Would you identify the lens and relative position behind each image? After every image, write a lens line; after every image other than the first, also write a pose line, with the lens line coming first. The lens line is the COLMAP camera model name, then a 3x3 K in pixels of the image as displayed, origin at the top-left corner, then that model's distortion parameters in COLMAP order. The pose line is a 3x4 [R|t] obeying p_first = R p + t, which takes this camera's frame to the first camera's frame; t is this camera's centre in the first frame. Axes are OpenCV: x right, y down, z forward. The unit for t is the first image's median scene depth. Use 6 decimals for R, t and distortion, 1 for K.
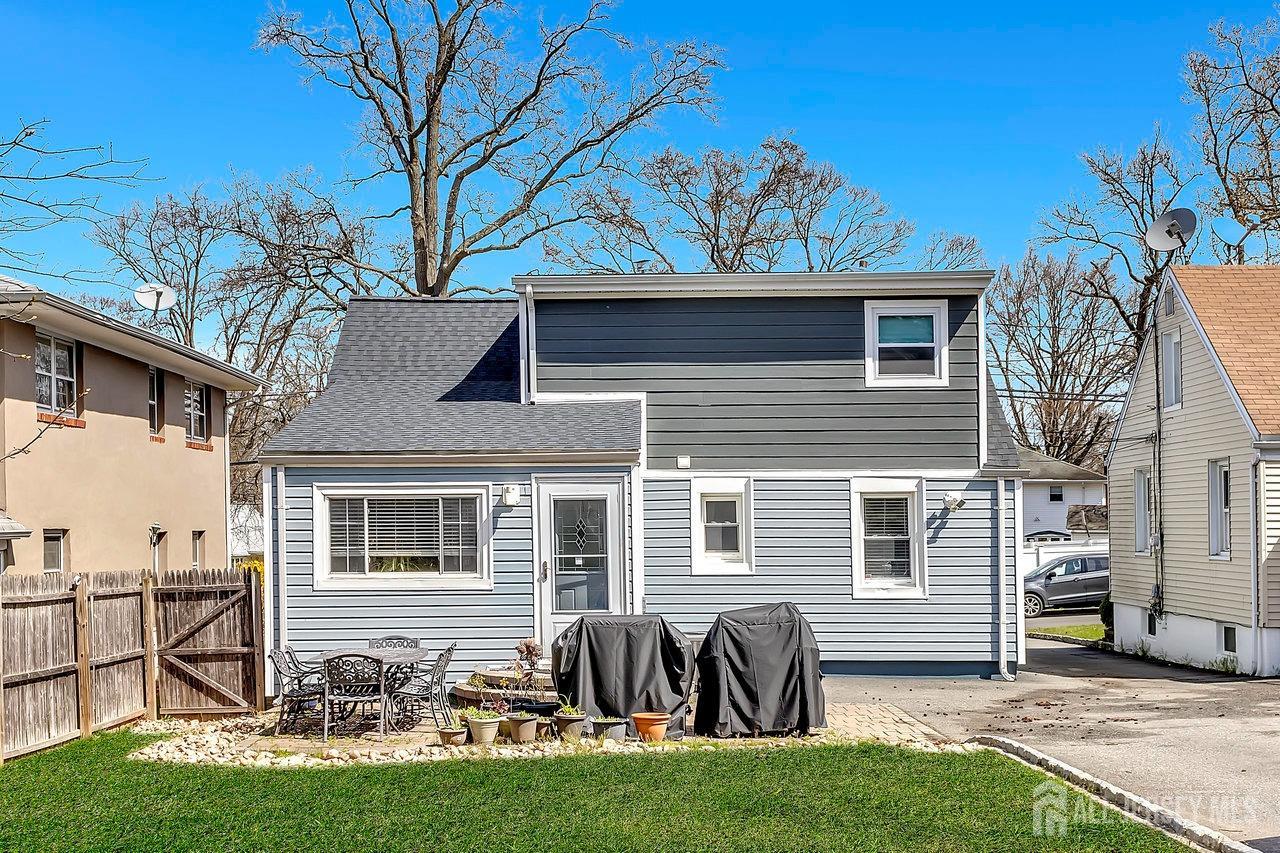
lens RADIAL K [[1712.0, 0, 600.7], [0, 1712.0, 457.4], [0, 0, 1]] dist [0.031981, 0.000000]
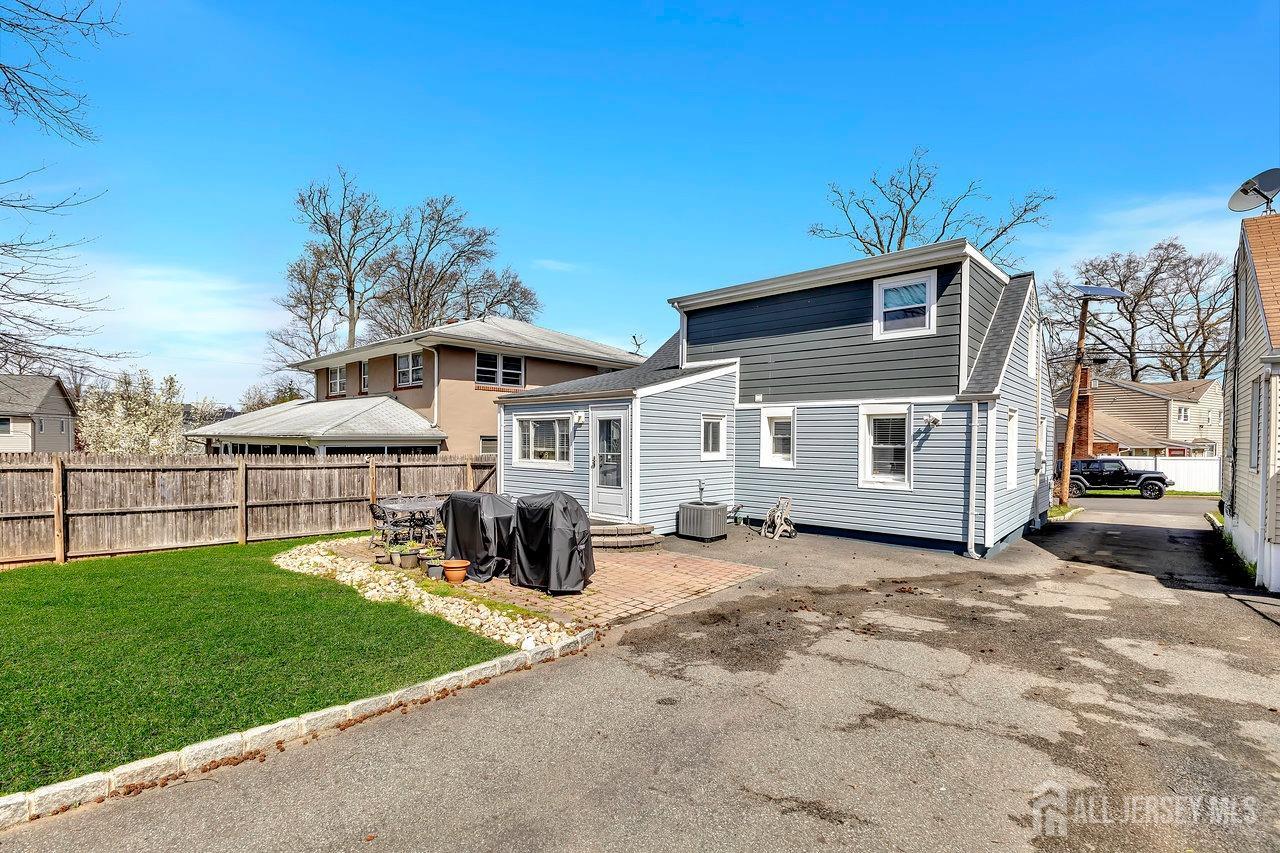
lens RADIAL K [[567.4, 0, 646.7], [0, 567.4, 446.1], [0, 0, 1]] dist [-0.010120, 0.000843]
pose [[0.757531, 0.017362, -0.652568, 0.324040], [0.016339, 0.998829, 0.045540, 0.022272], [0.652594, -0.045160, 0.756361, 0.518353]]
